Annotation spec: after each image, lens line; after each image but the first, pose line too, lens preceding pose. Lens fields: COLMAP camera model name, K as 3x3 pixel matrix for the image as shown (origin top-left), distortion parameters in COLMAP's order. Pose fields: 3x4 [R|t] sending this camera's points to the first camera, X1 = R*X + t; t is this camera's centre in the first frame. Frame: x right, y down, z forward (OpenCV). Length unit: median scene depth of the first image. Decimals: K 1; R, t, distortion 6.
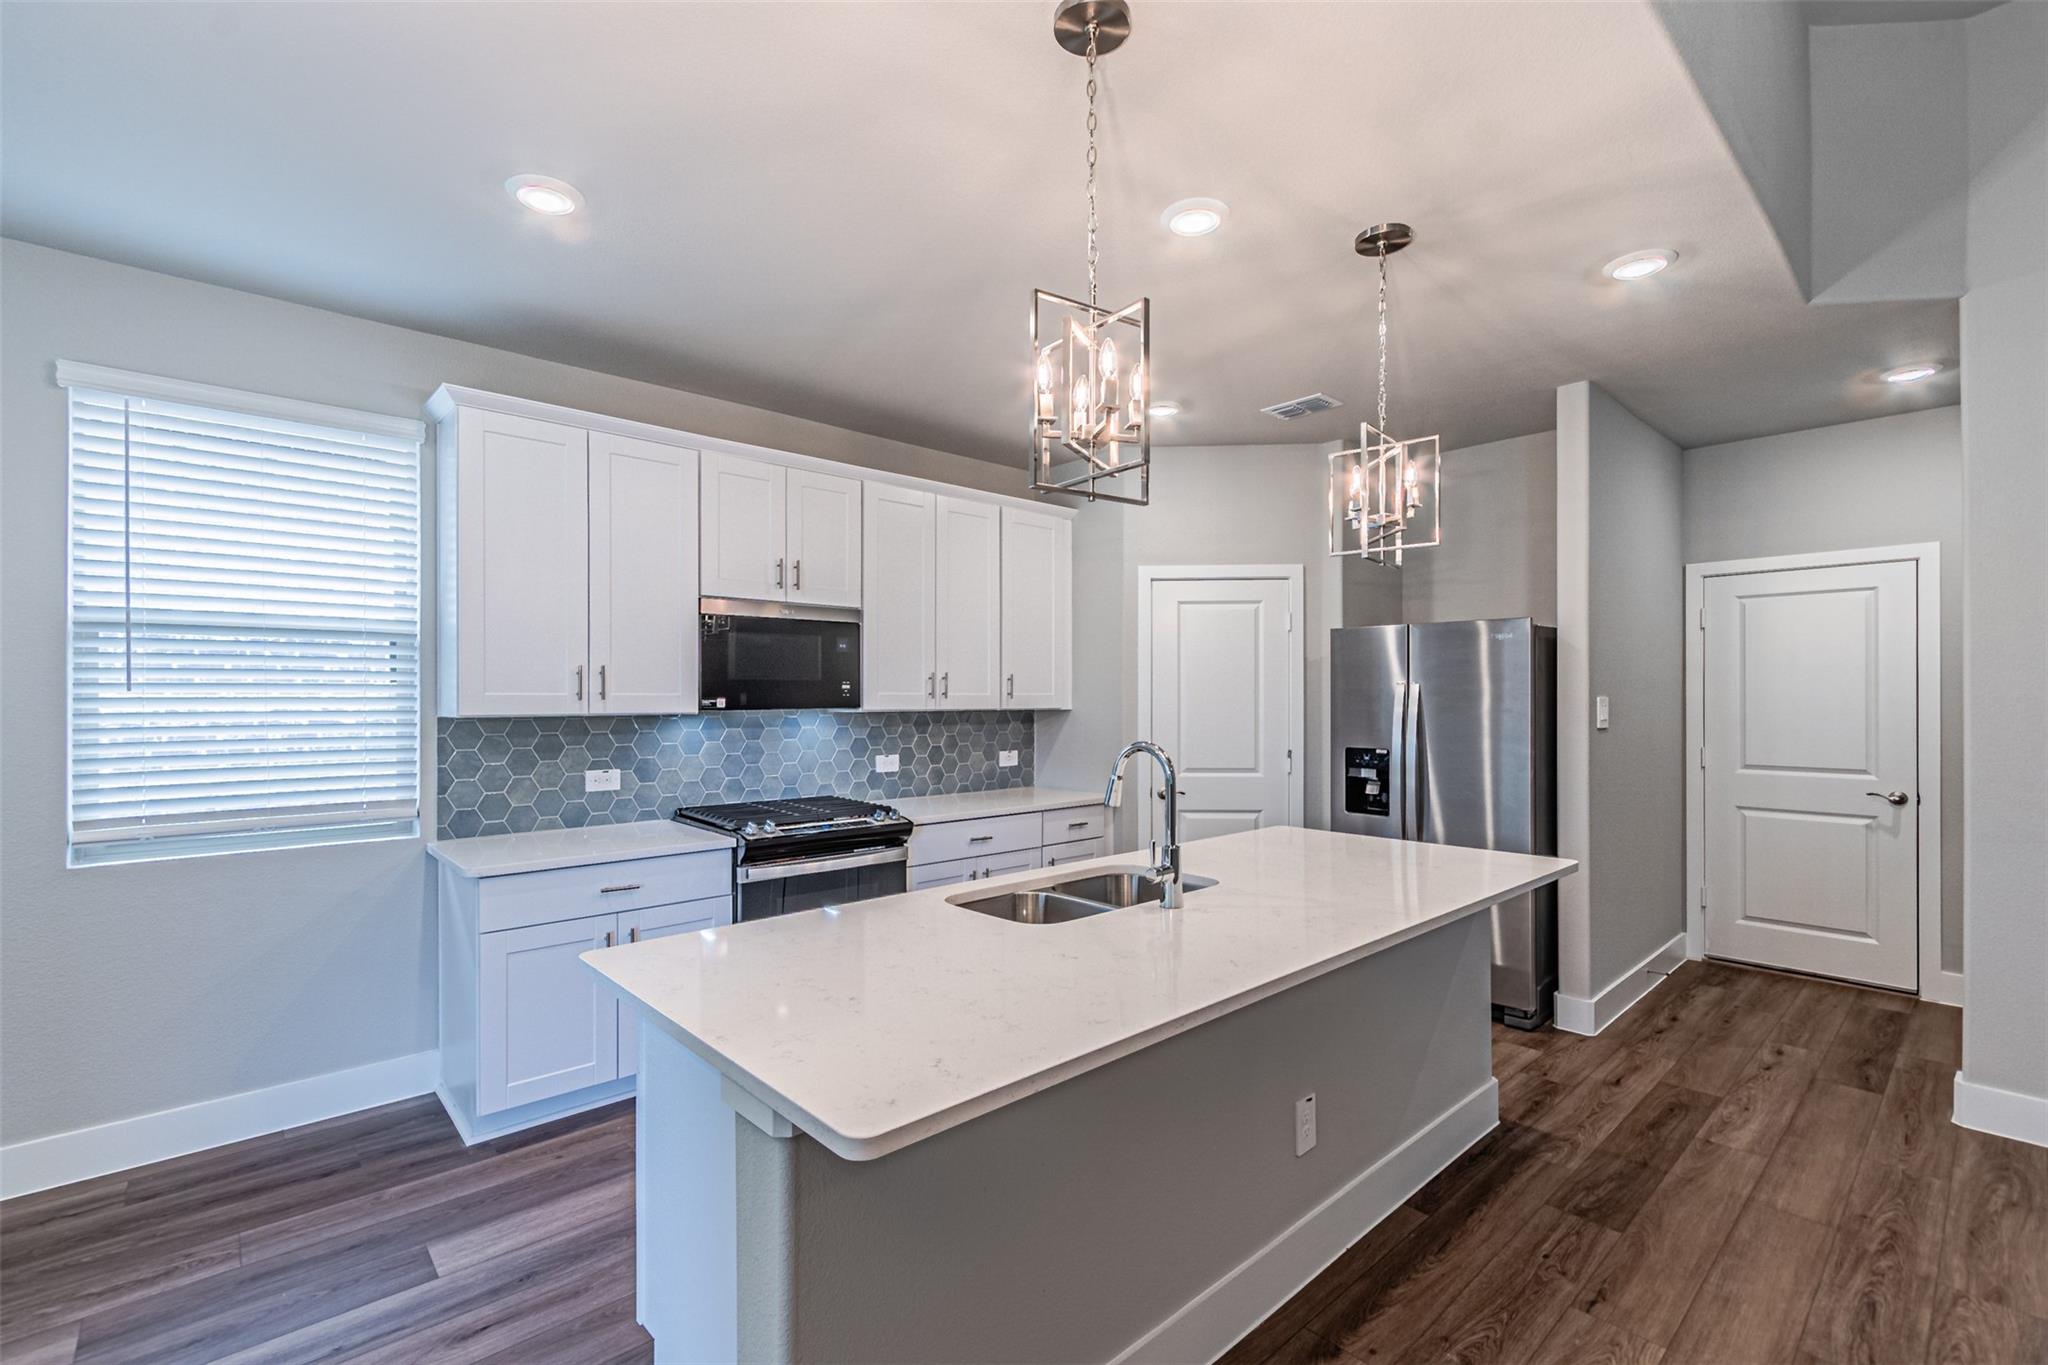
lens RADIAL K [[894.2, 0, 1009.6], [0, 894.2, 702.1], [0, 0, 1]] dist [-0.000655, 0.000272]
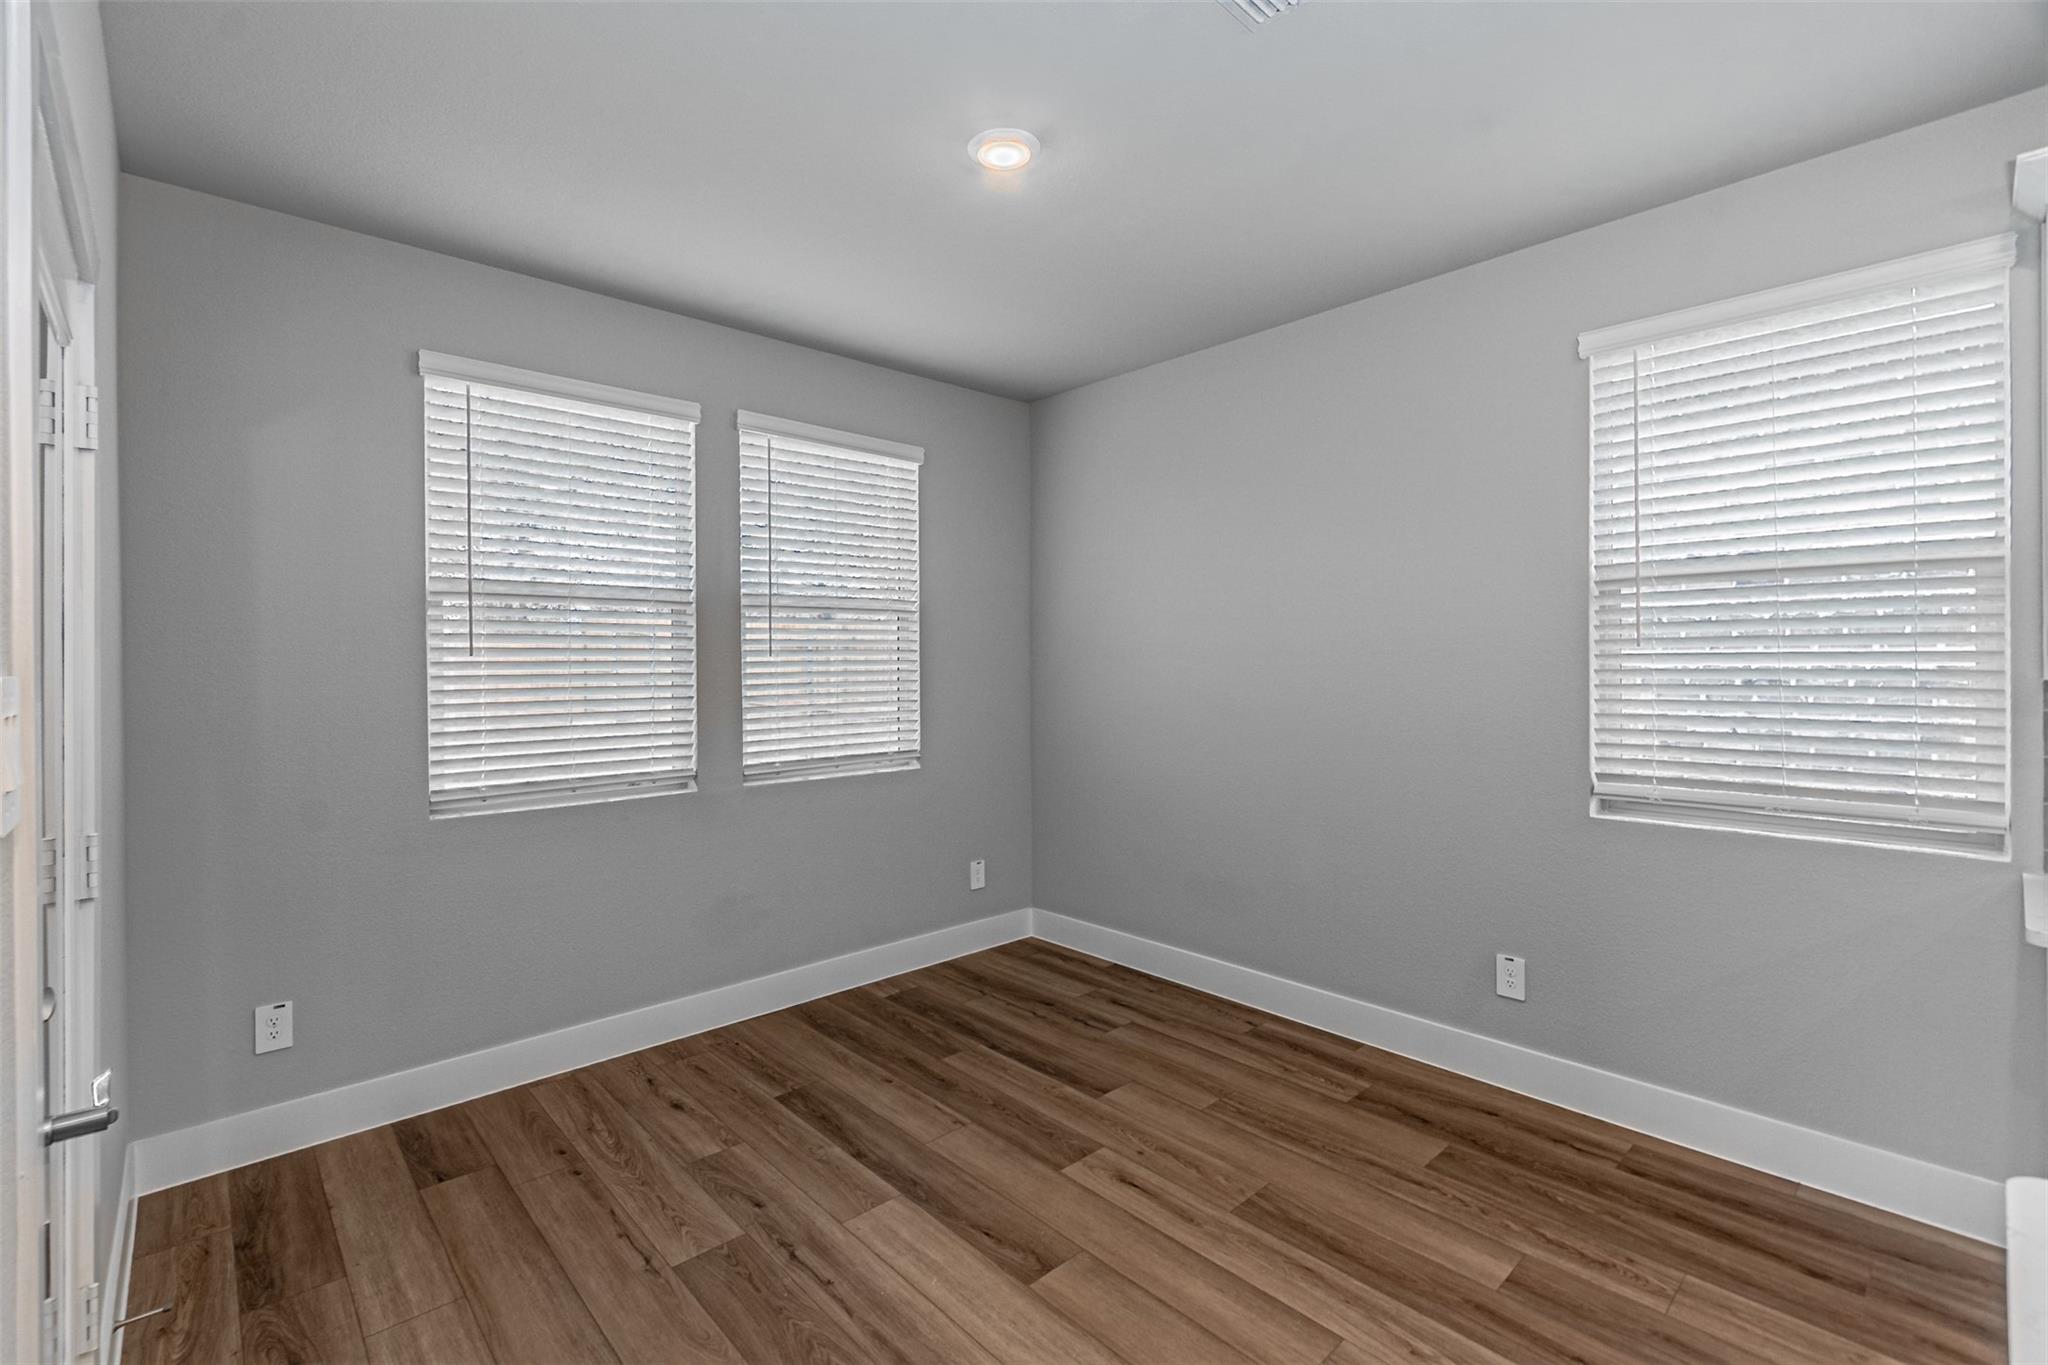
lens RADIAL K [[908.1, 0, 1012.6], [0, 908.1, 663.0], [0, 0, 1]] dist [0.001763, -0.000331]
pose [[0.011005, 0.003969, -0.999932, 0.004252], [0.003696, 0.999985, 0.004010, -0.000987], [0.999933, -0.003740, 0.010990, 0.231395]]
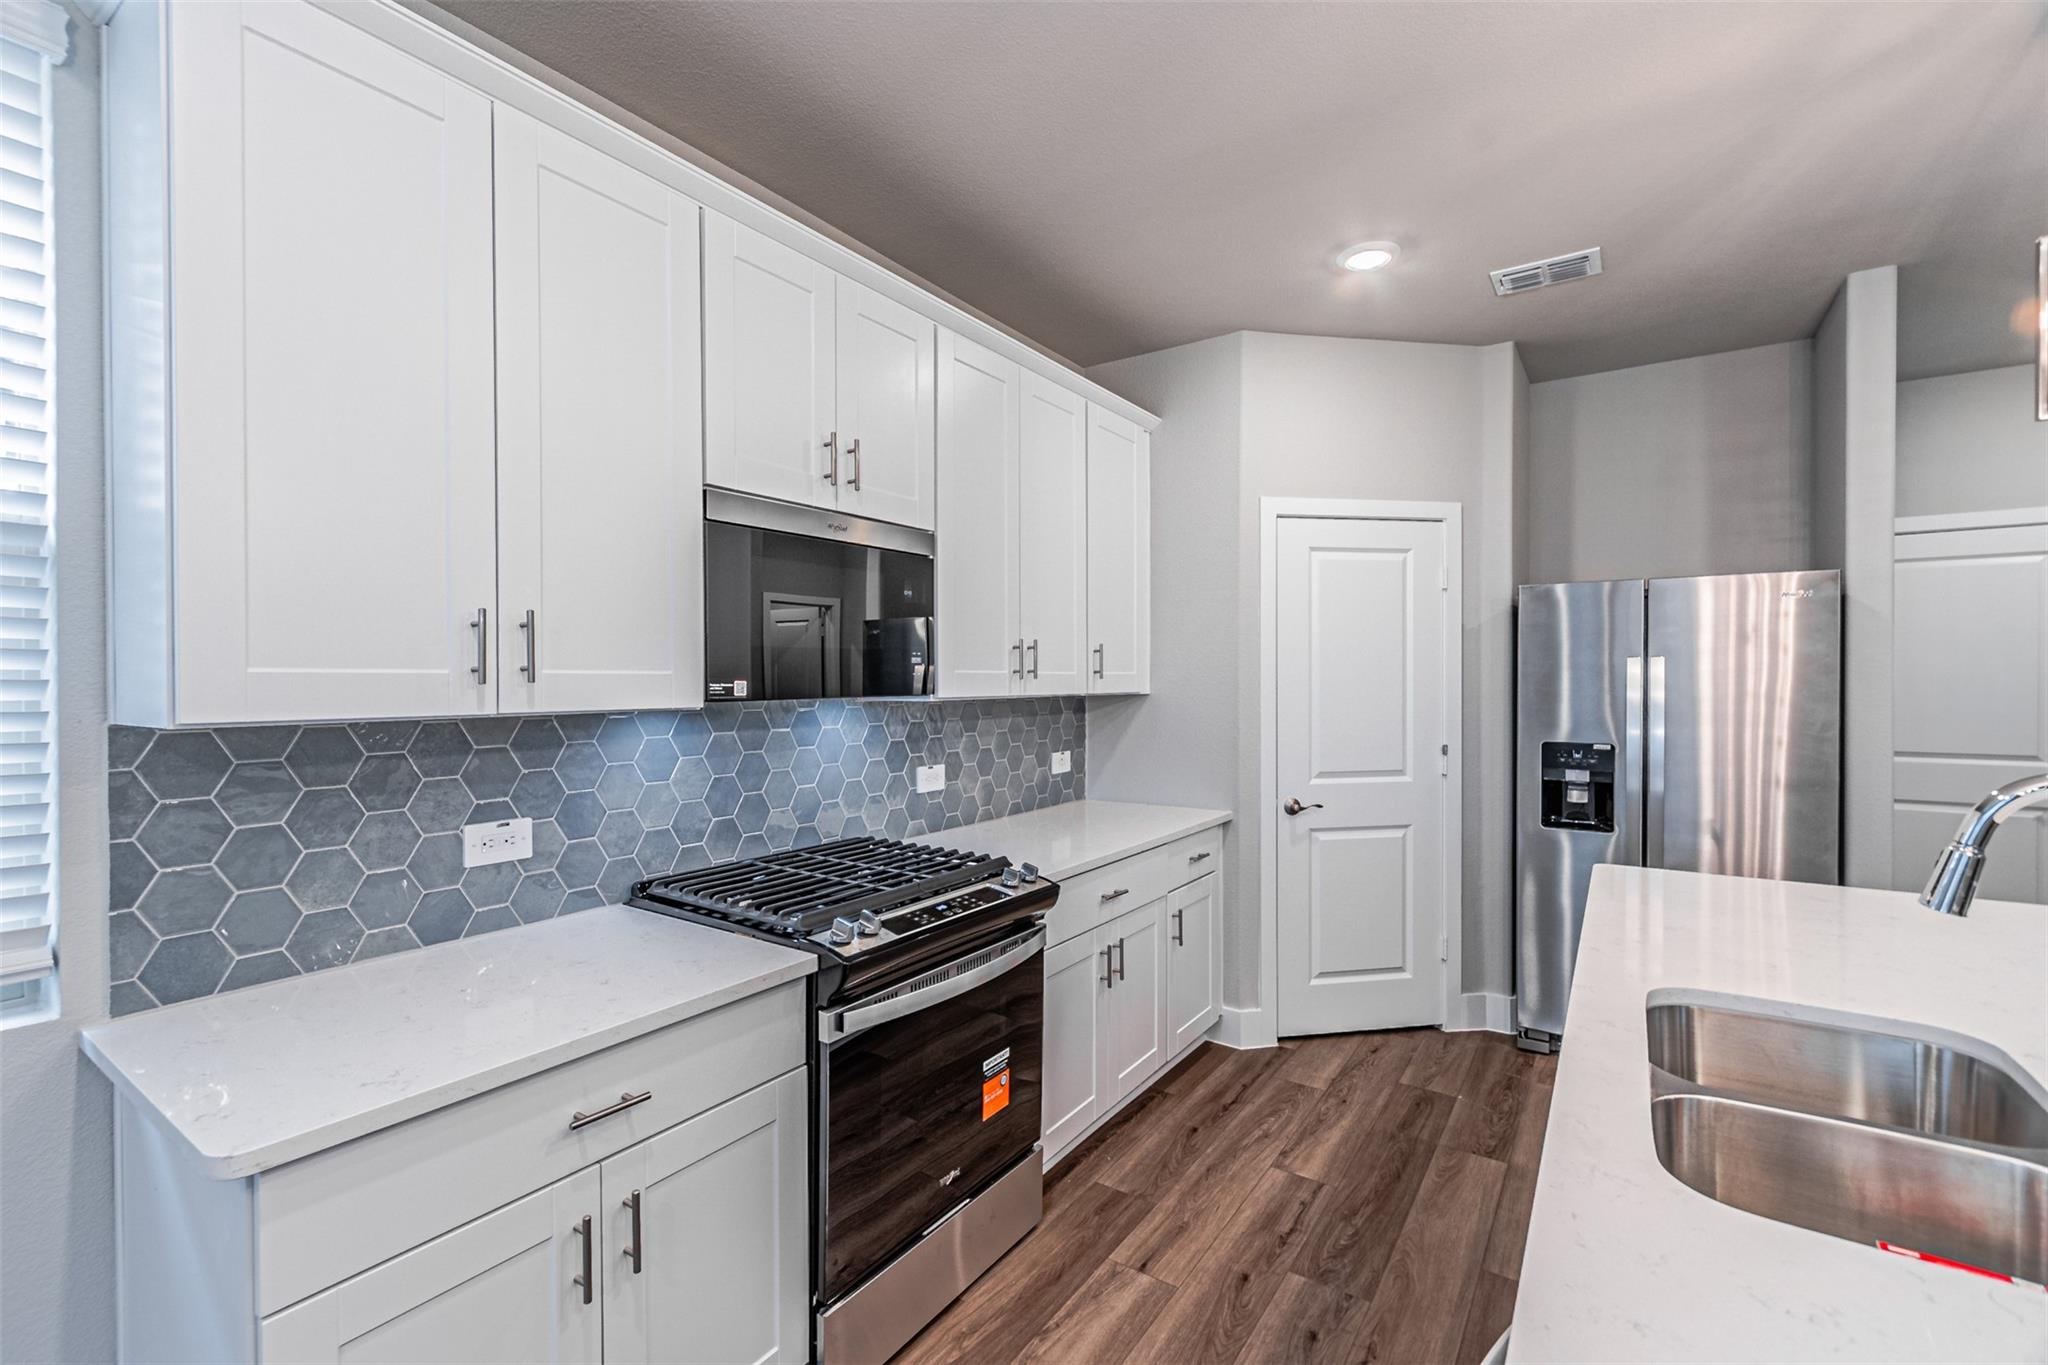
lens RADIAL K [[890.0, 0, 1008.6], [0, 890.0, 685.6], [0, 0, 1]] dist [-0.001547, -0.000274]
pose [[0.973579, -0.004505, 0.228306, -0.294729], [0.003725, 0.999986, 0.003845, -0.002319], [-0.228320, -0.002893, 0.973582, 0.453388]]
